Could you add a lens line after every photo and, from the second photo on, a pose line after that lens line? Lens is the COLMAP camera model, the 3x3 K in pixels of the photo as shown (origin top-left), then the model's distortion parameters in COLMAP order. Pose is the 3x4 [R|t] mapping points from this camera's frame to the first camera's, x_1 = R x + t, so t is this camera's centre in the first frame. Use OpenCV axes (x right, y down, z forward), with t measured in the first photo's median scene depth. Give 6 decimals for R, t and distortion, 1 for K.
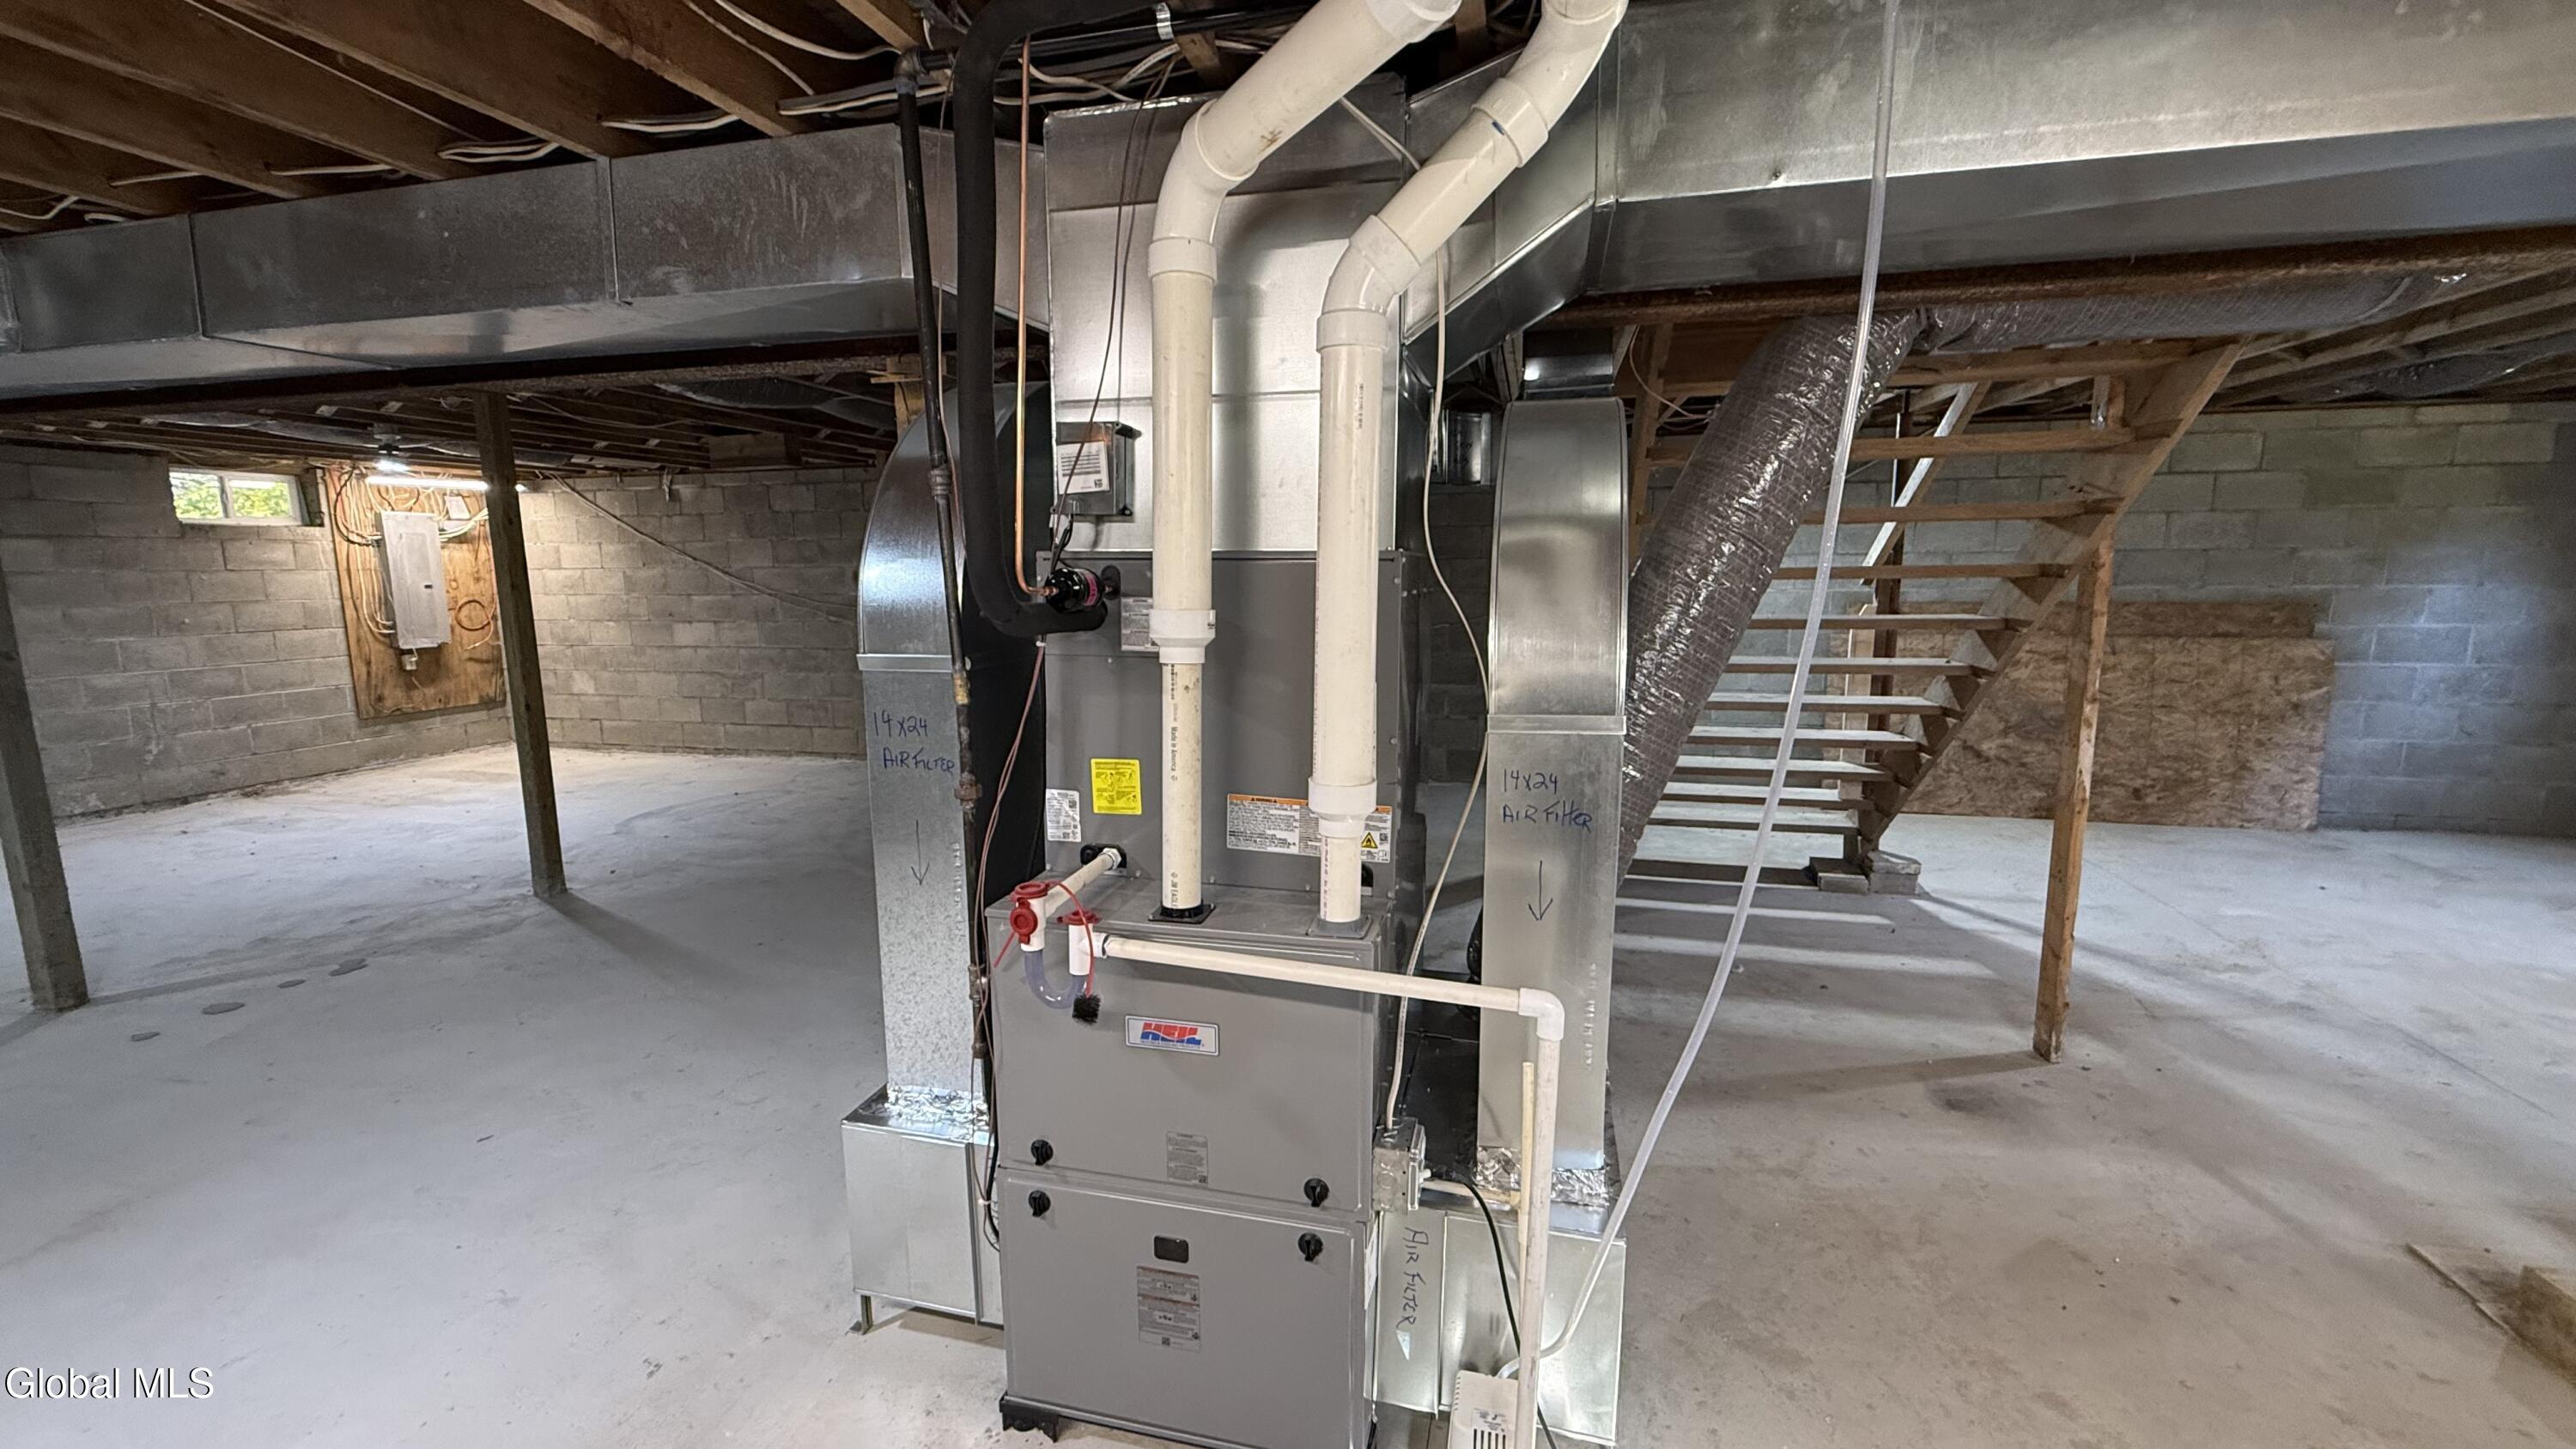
lens RADIAL K [[1023.5, 0, 1288.0], [0, 1023.5, 724.5], [0, 0, 1]] dist [0.001034, 0.000207]
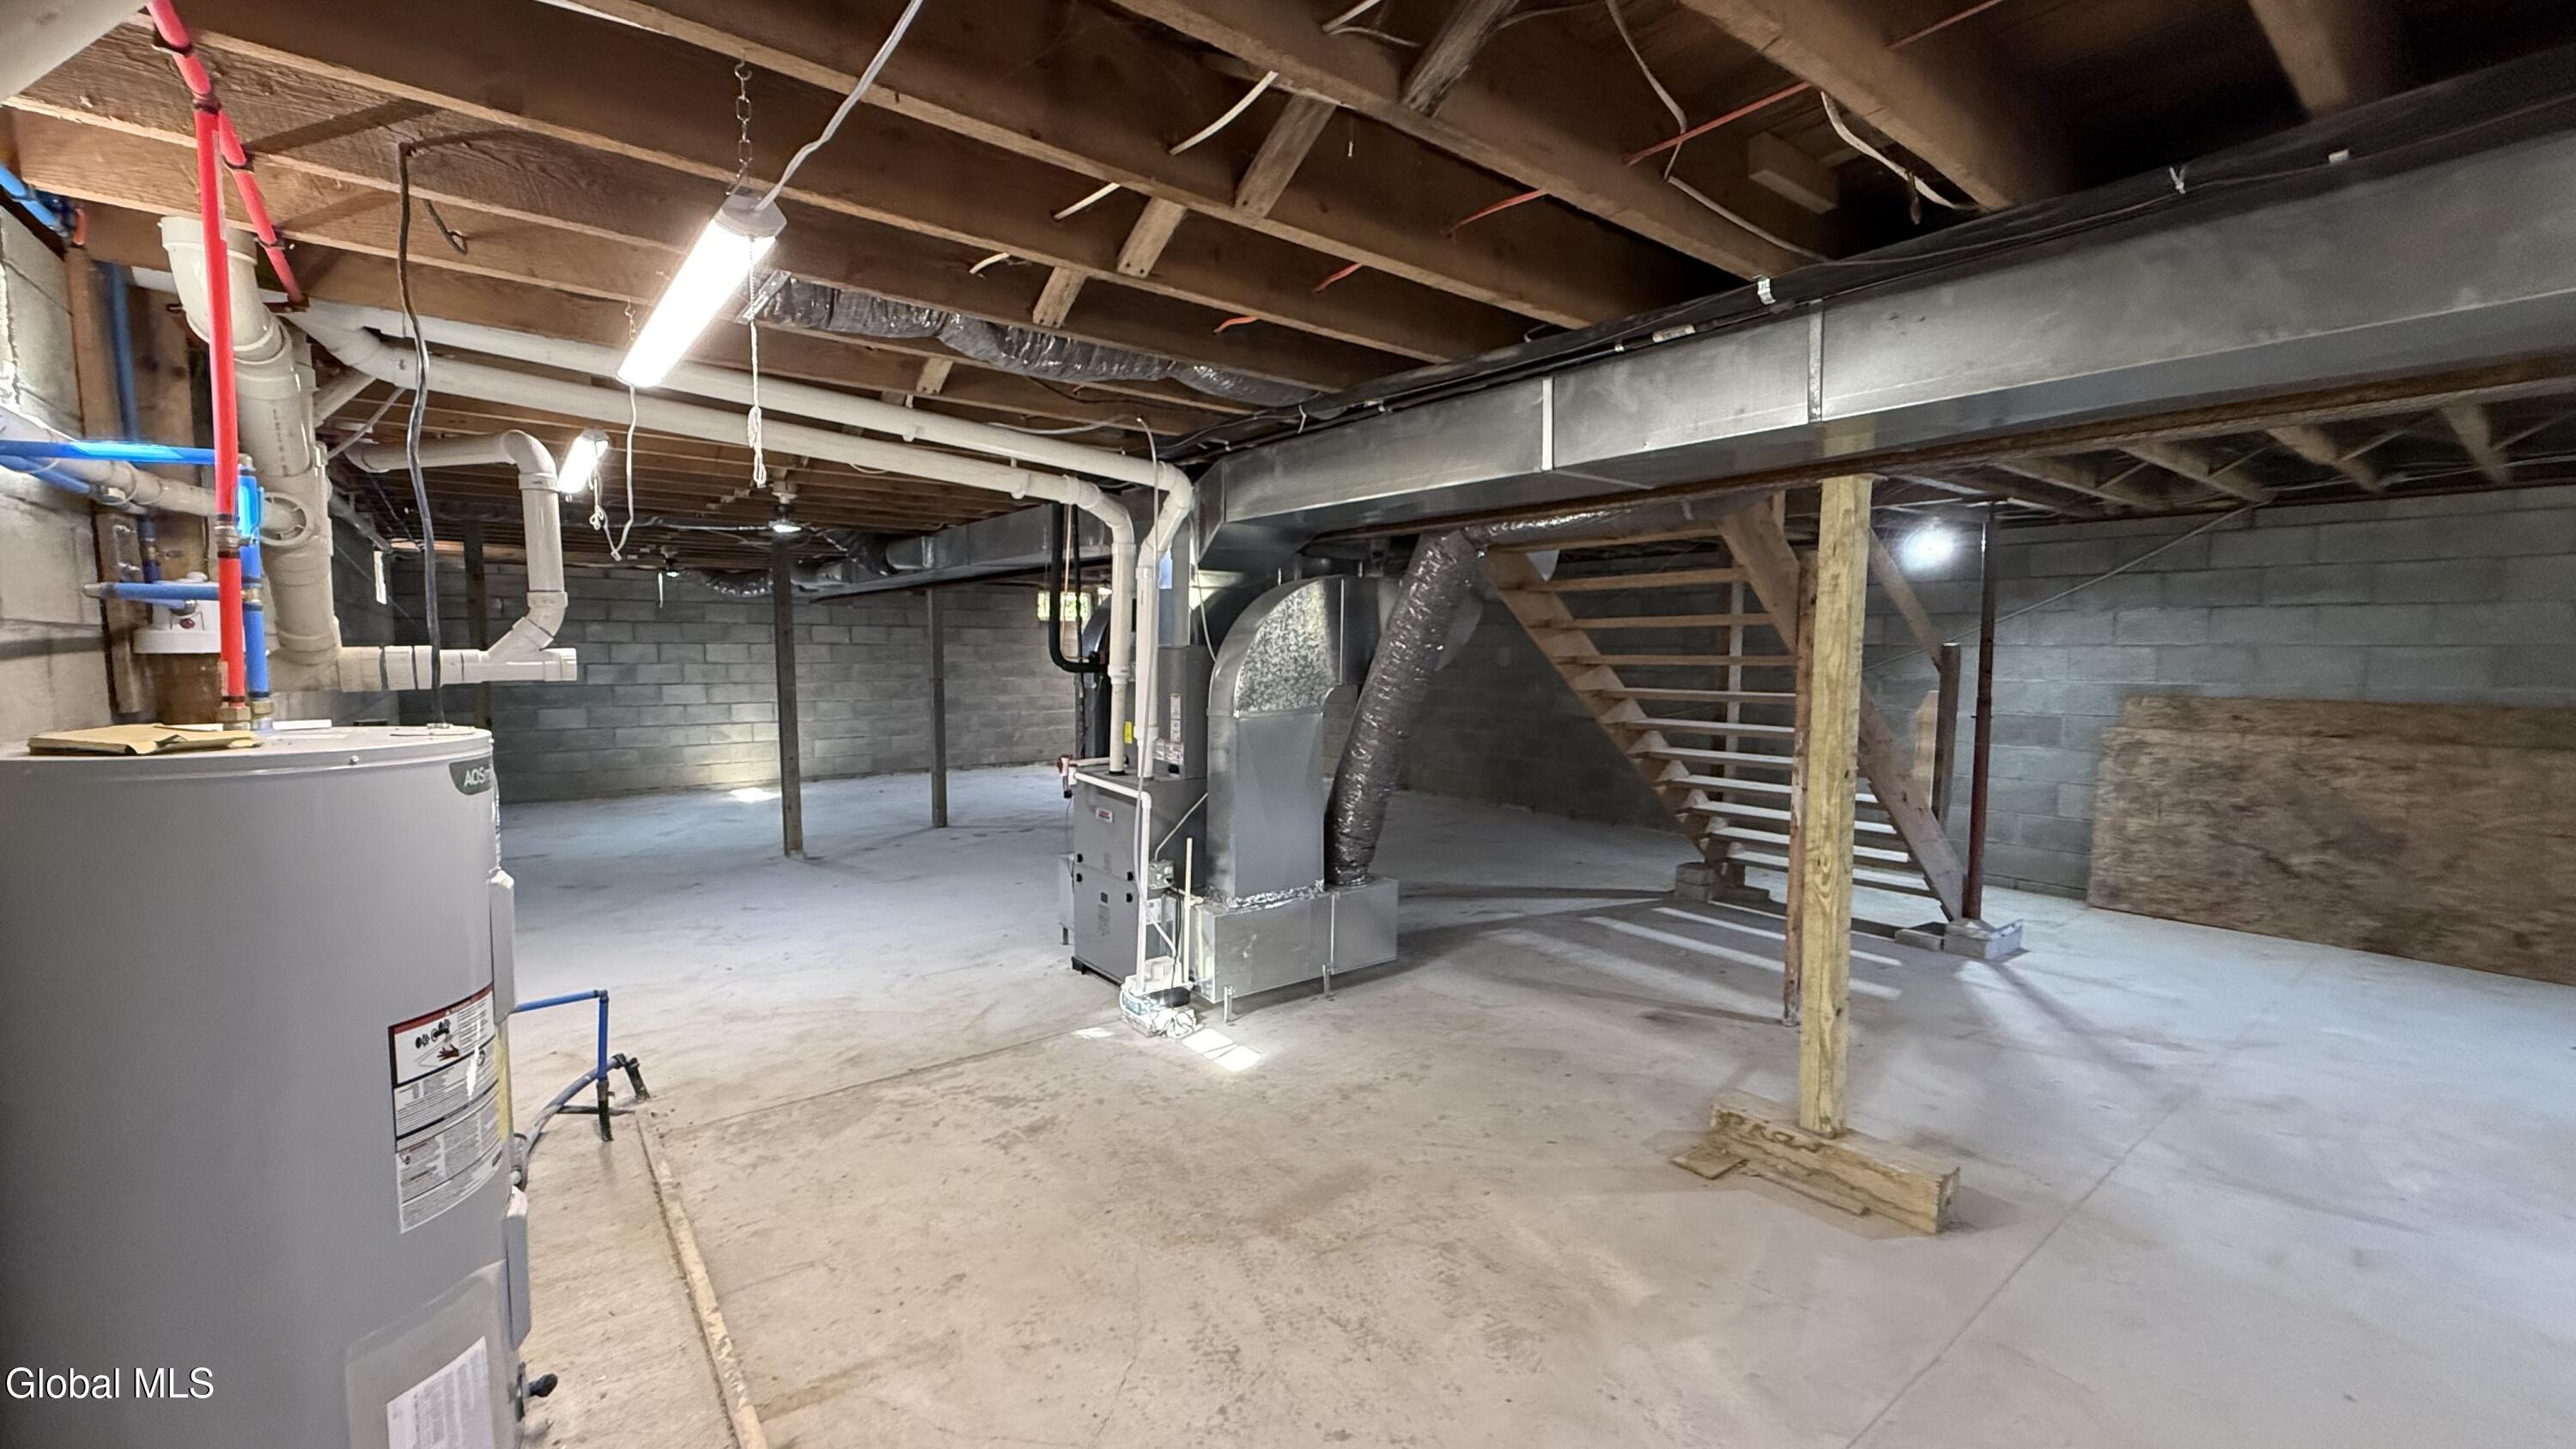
lens RADIAL K [[1023.5, 0, 1288.0], [0, 1023.5, 724.5], [0, 0, 1]] dist [0.001034, 0.000207]
pose [[0.790906, 0.057996, -0.609183, 0.539449], [-0.104108, 0.993739, -0.040558, 0.032058], [0.603016, 0.095499, 0.791992, -0.257415]]
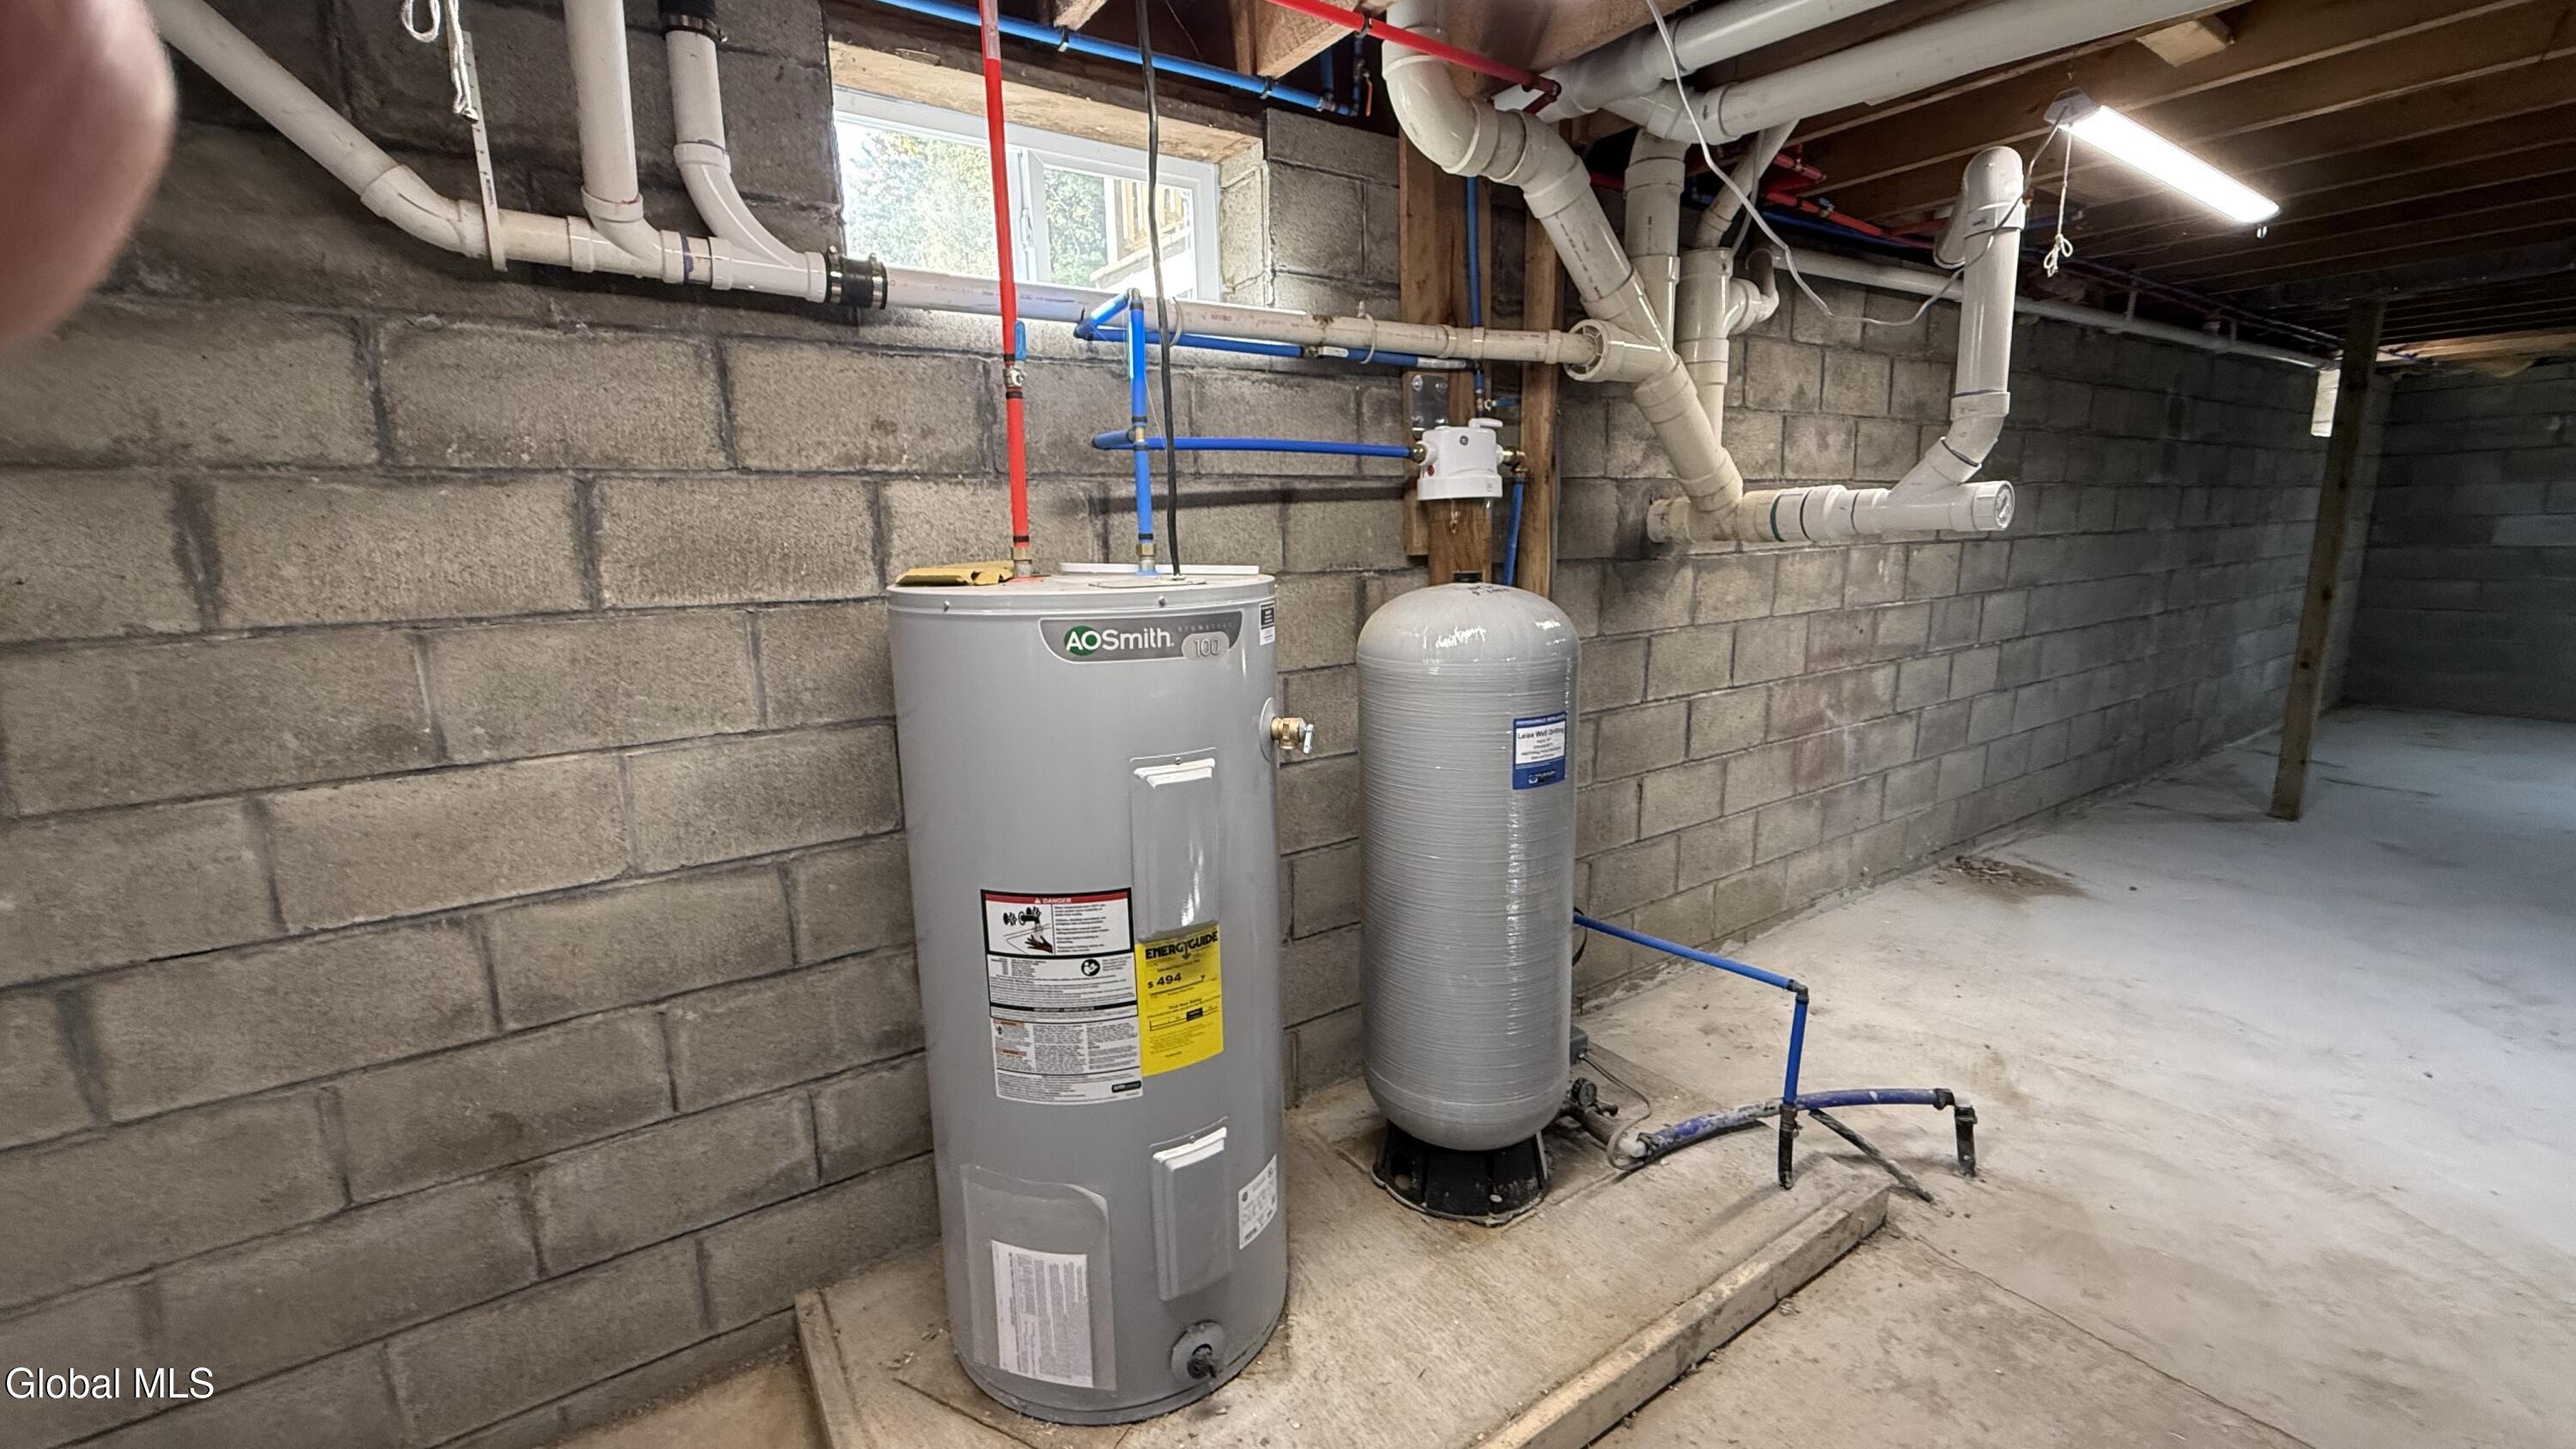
lens RADIAL K [[1023.5, 0, 1288.0], [0, 1023.5, 724.5], [0, 0, 1]] dist [0.001034, 0.000207]
pose [[-0.670603, 0.163015, -0.723683, 0.331720], [-0.083913, 0.952625, 0.292344, 0.005549], [0.737055, 0.256774, -0.625154, 0.011746]]
